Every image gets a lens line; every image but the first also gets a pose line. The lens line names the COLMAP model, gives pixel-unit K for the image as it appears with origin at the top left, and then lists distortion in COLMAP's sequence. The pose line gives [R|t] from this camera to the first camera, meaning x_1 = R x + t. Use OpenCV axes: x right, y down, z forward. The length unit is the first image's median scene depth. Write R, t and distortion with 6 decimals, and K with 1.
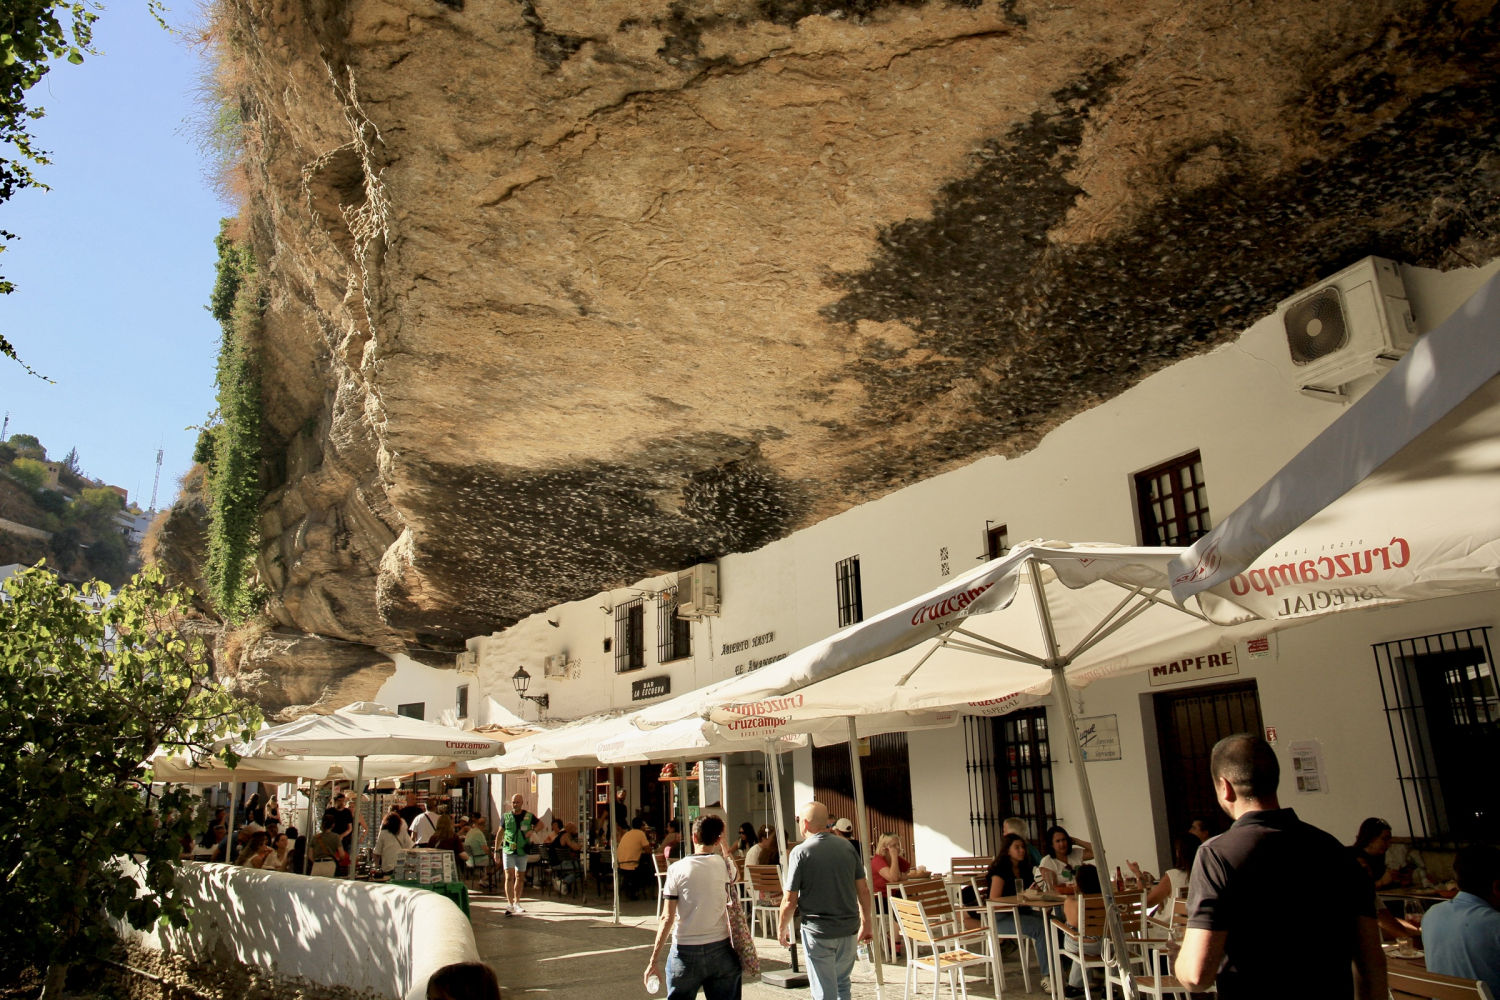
lens RADIAL K [[1027.2, 0, 724.5], [0, 1027.2, 502.3], [0, 0, 1]] dist [-0.136815, 0.086955]
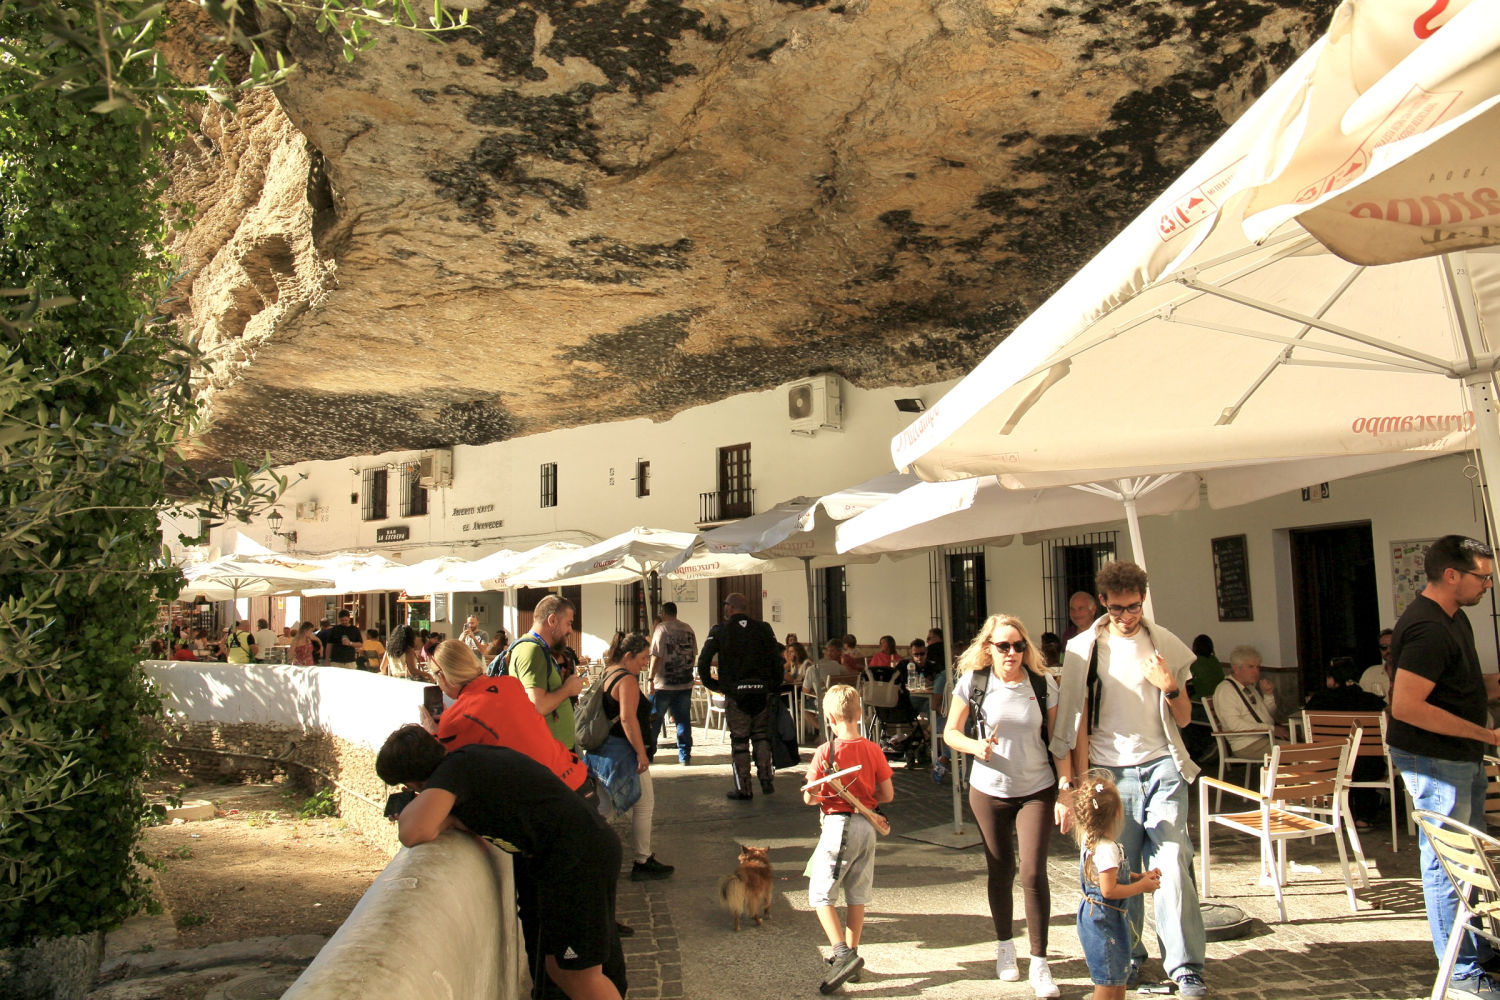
lens RADIAL K [[1027.2, 0, 724.5], [0, 1027.2, 502.3], [0, 0, 1]] dist [-0.136815, 0.086955]
pose [[0.948549, 0.042254, 0.313798, -0.115272], [-0.095962, 0.982808, 0.157734, -0.164351], [-0.301738, -0.179731, 0.936296, -0.545391]]
